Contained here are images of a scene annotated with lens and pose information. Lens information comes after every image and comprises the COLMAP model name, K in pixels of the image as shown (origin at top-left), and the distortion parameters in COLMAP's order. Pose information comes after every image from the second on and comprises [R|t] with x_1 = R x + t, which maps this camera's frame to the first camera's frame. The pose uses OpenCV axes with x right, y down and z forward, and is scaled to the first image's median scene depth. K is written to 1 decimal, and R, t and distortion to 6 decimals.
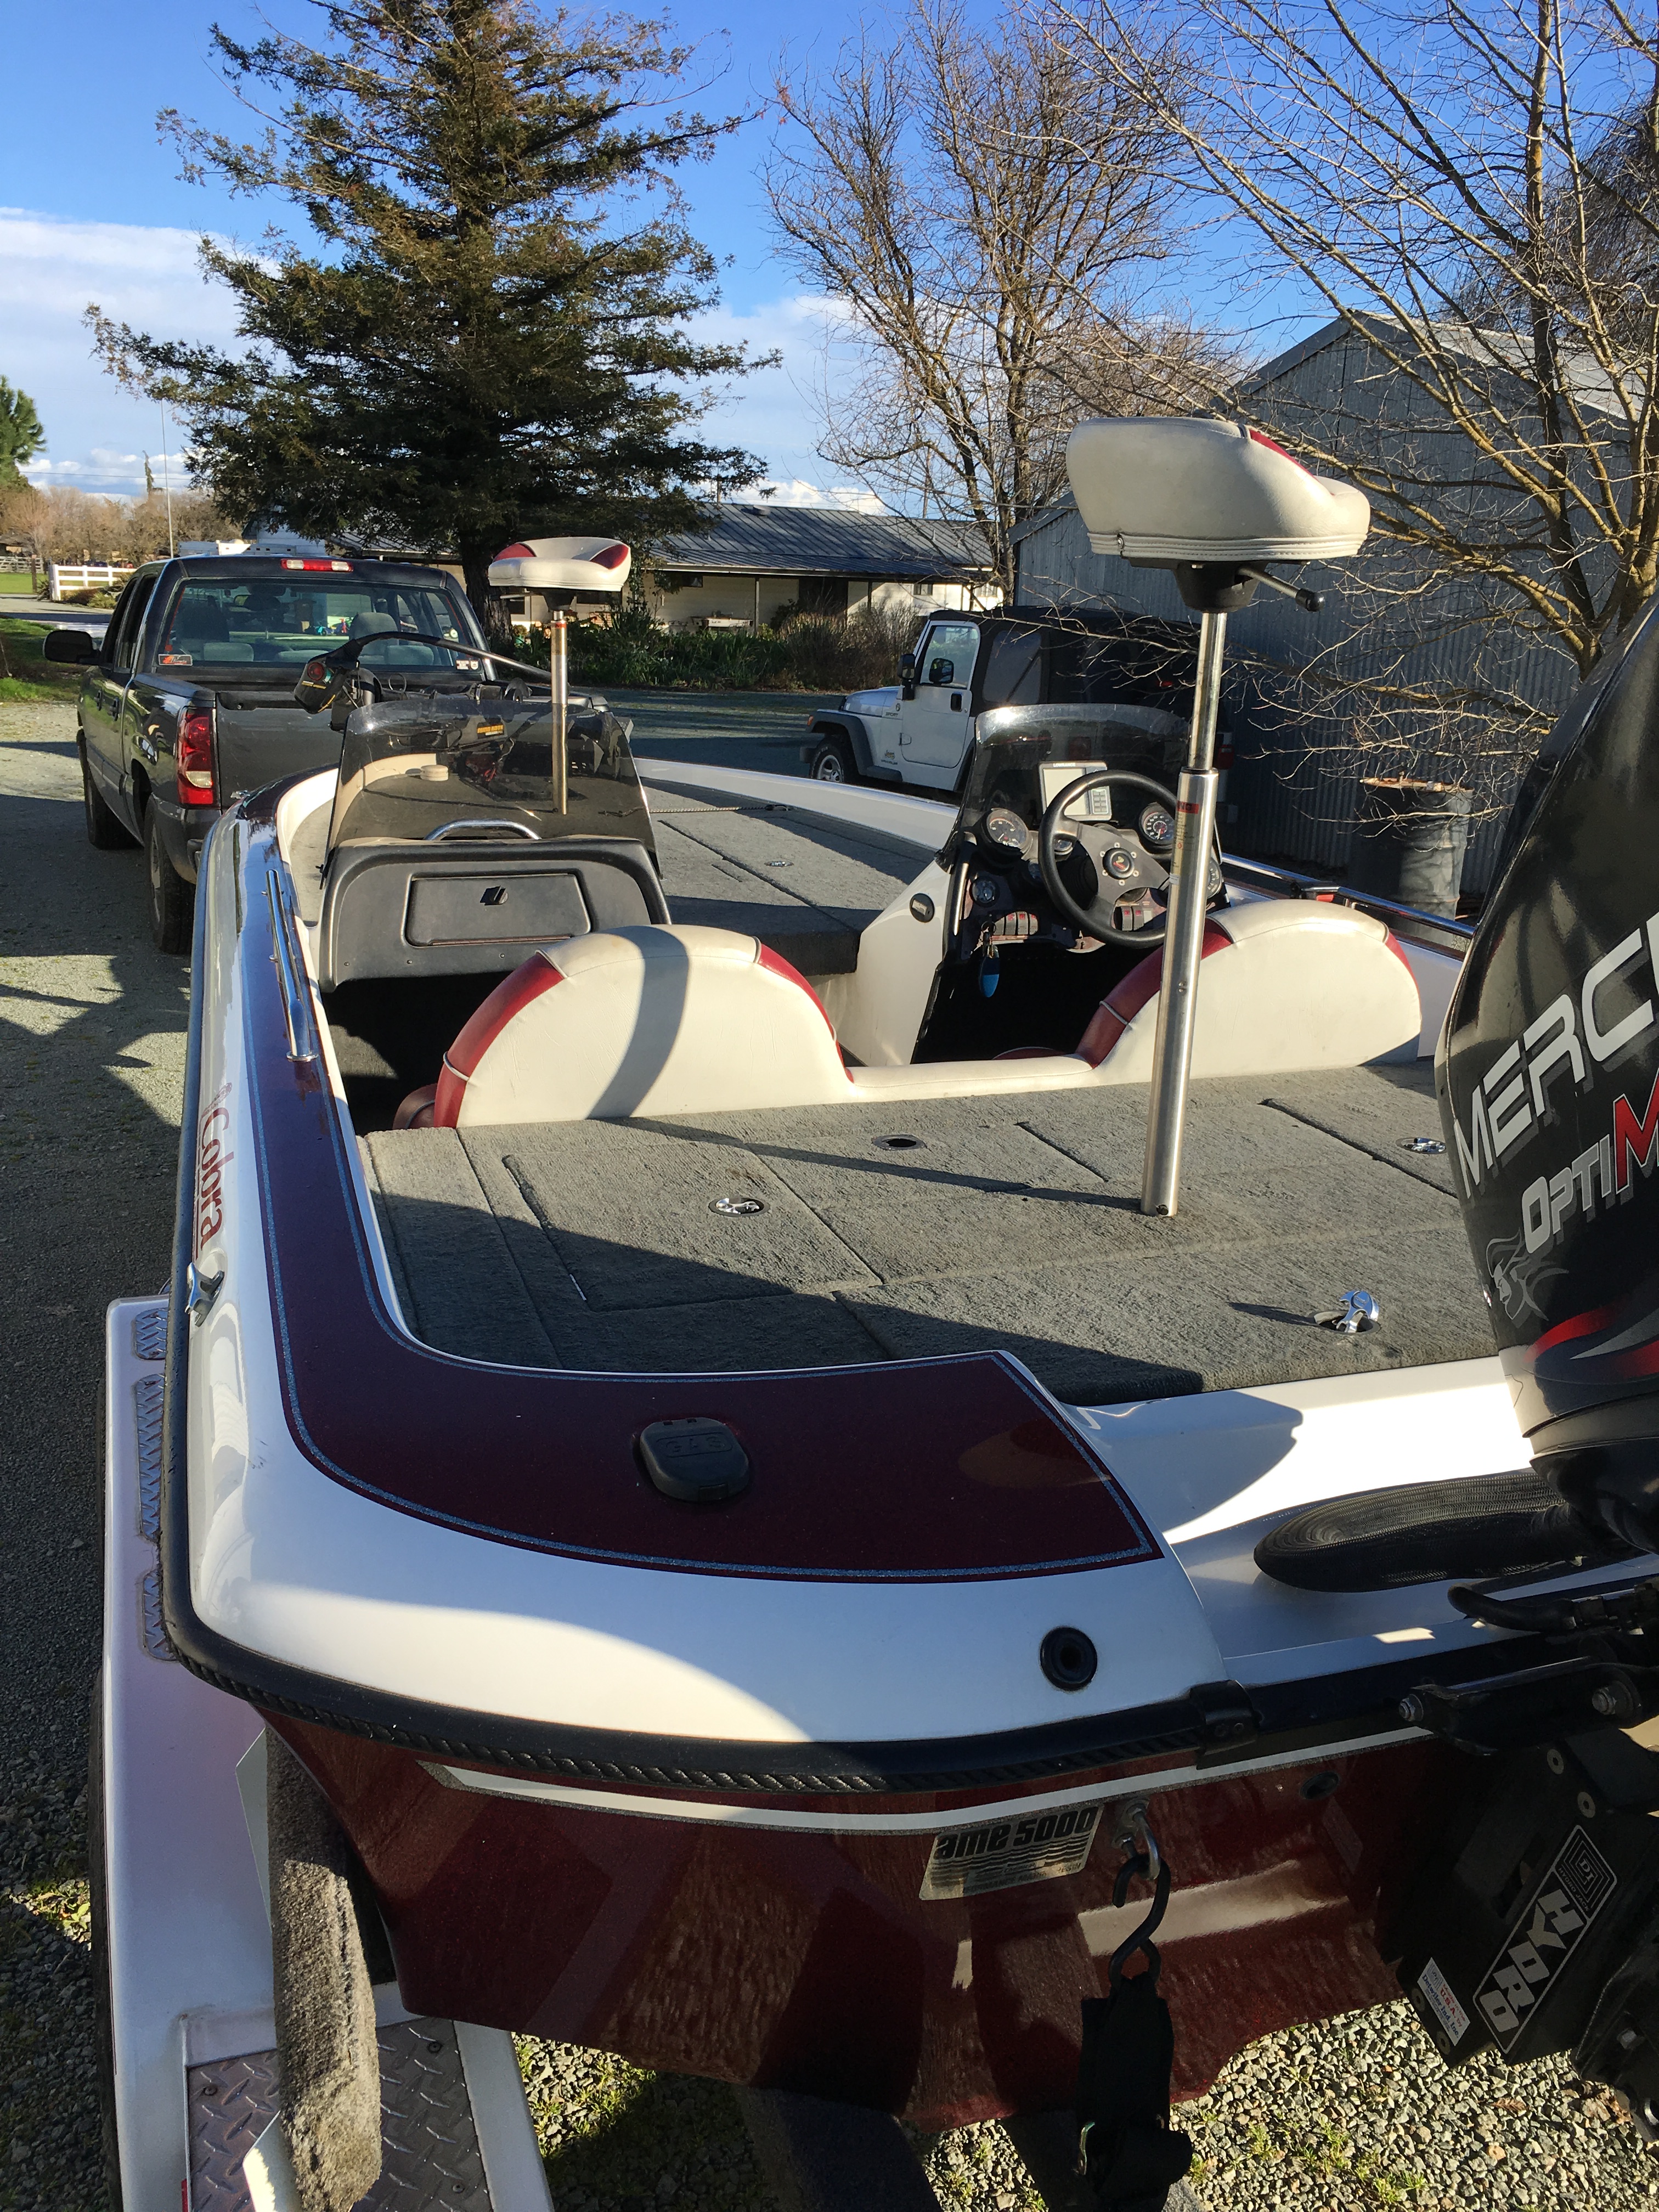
lens RADIAL K [[1898.3, 0, 829.5], [0, 1898.3, 1106.0], [0, 0, 1]] dist [0.081219, -0.115080]
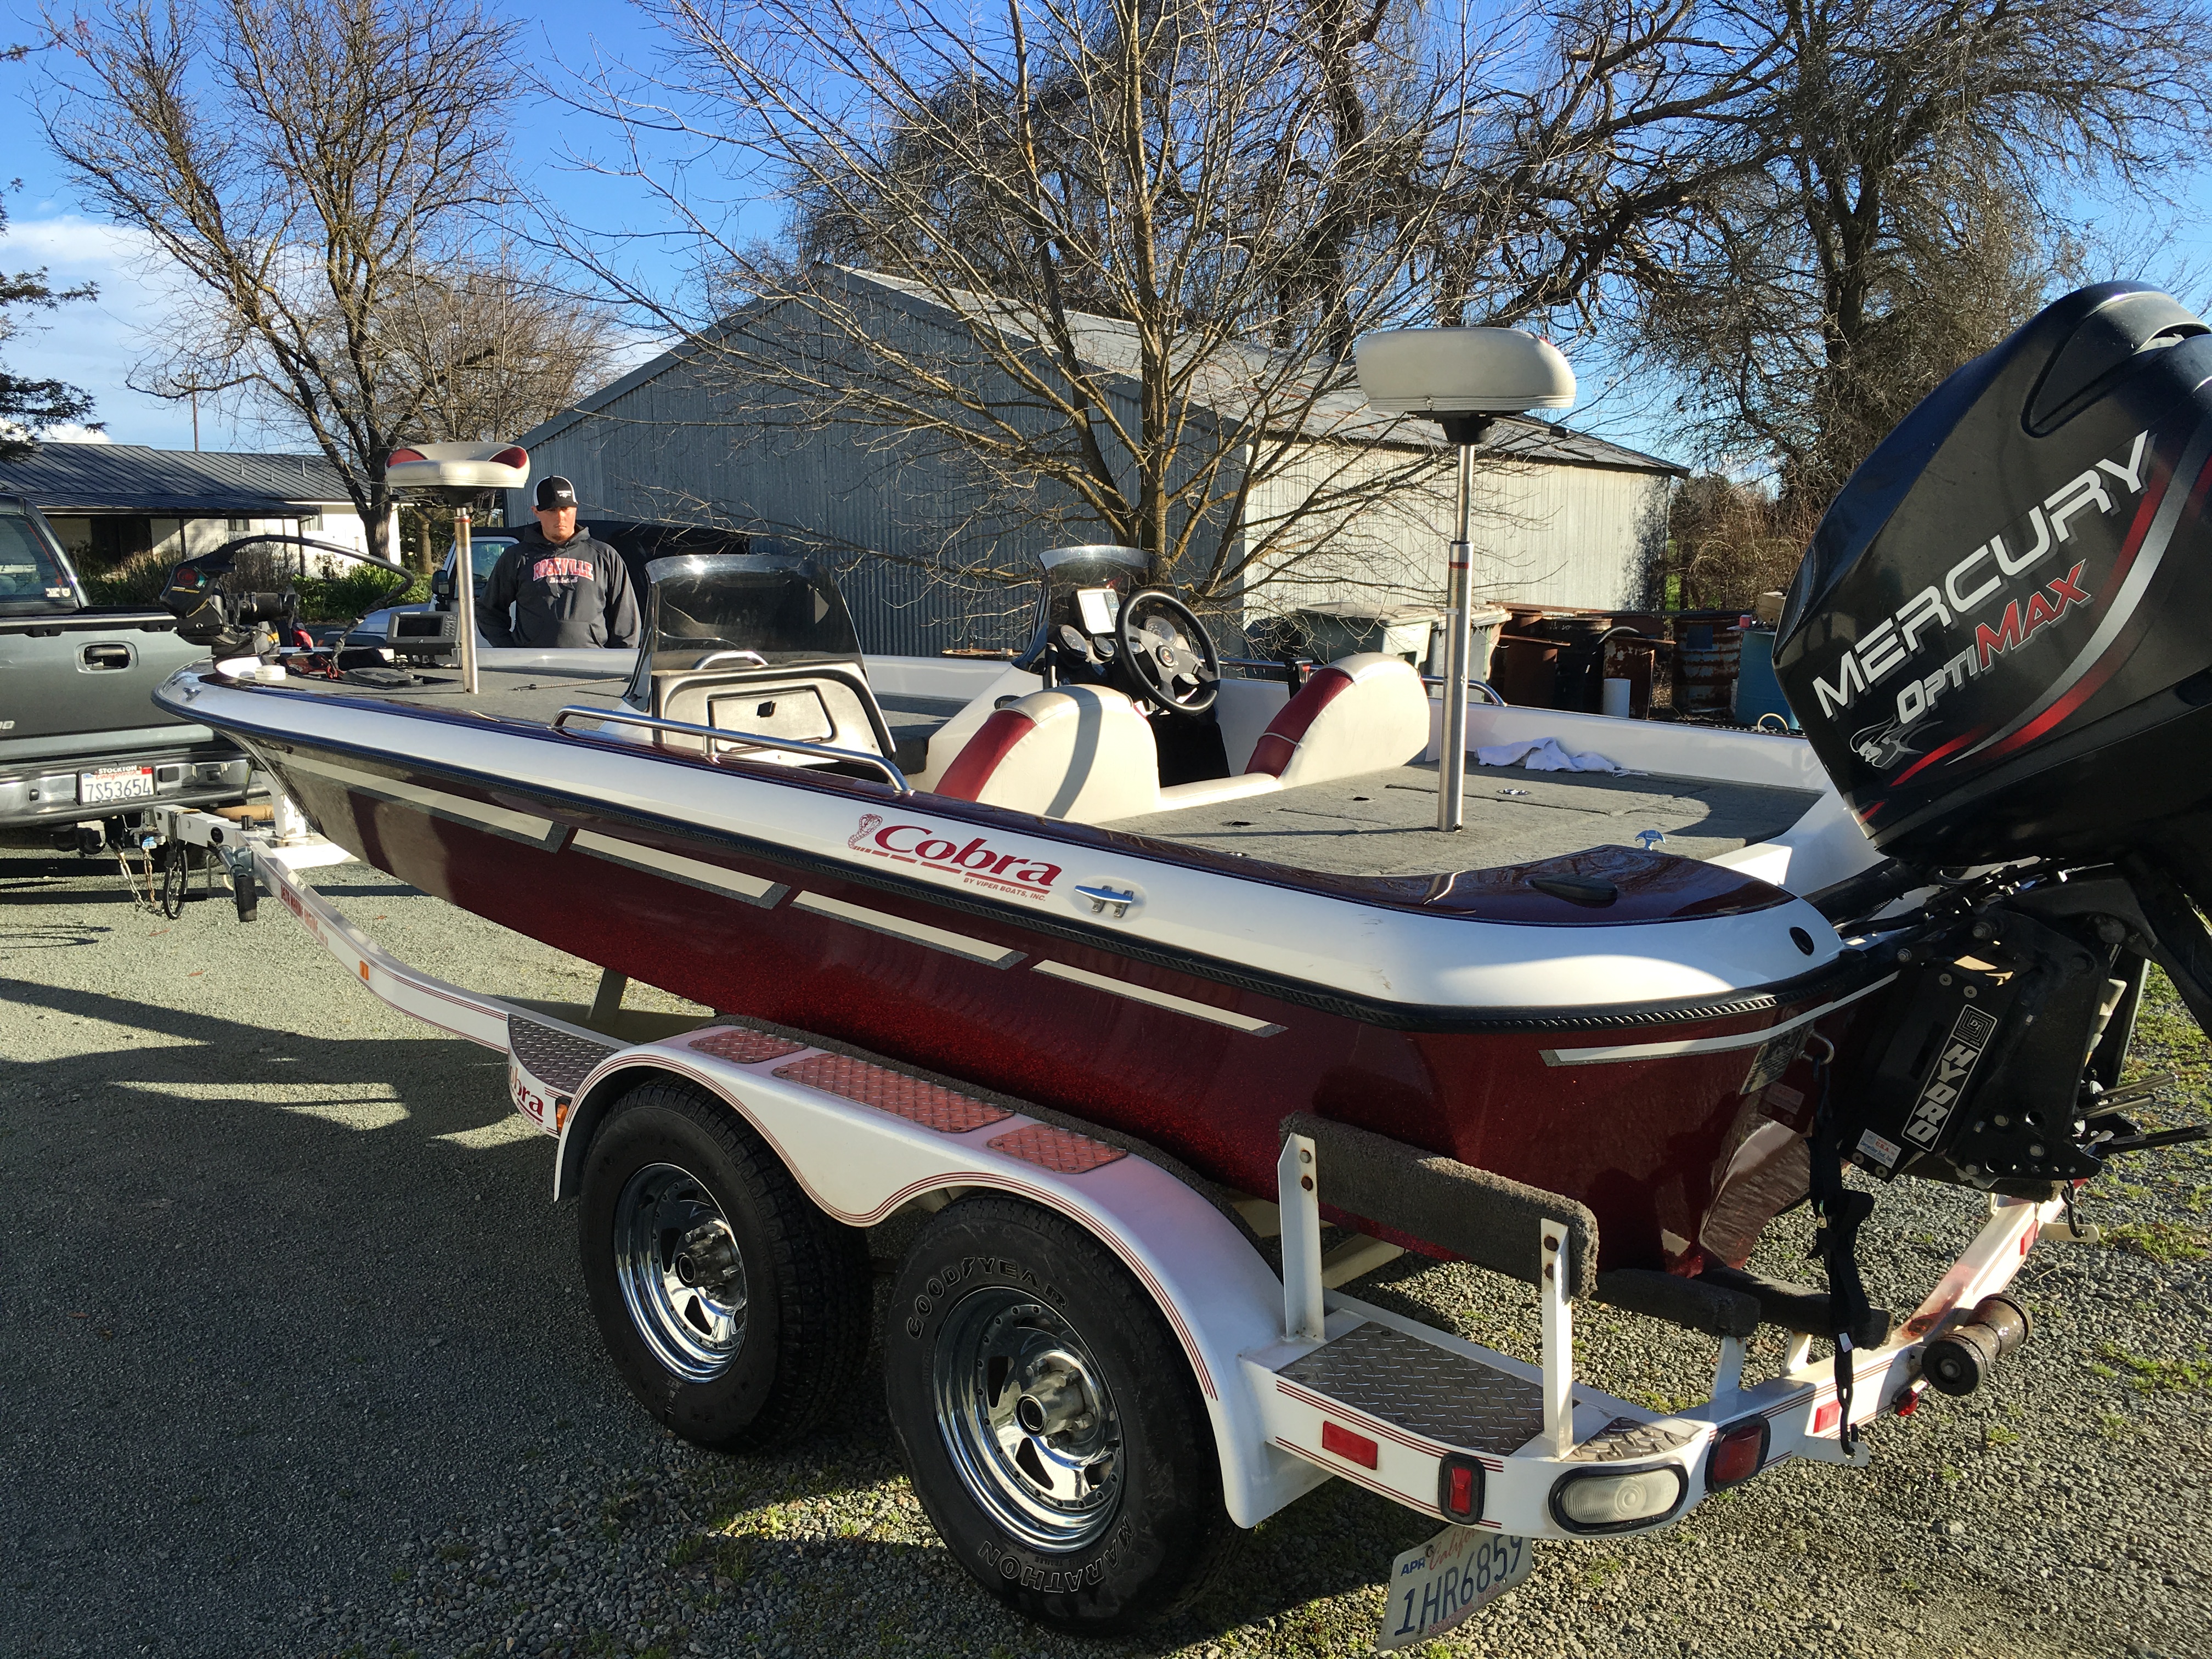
lens RADIAL K [[1898.3, 0, 1106.0], [0, 1898.3, 829.5], [0, 0, 1]] dist [0.081219, -0.115080]
pose [[0.878617, -0.111332, 0.464368, -0.552581], [0.158308, 0.985359, -0.063290, 0.075844], [-0.450523, 0.129121, 0.883378, -0.162992]]
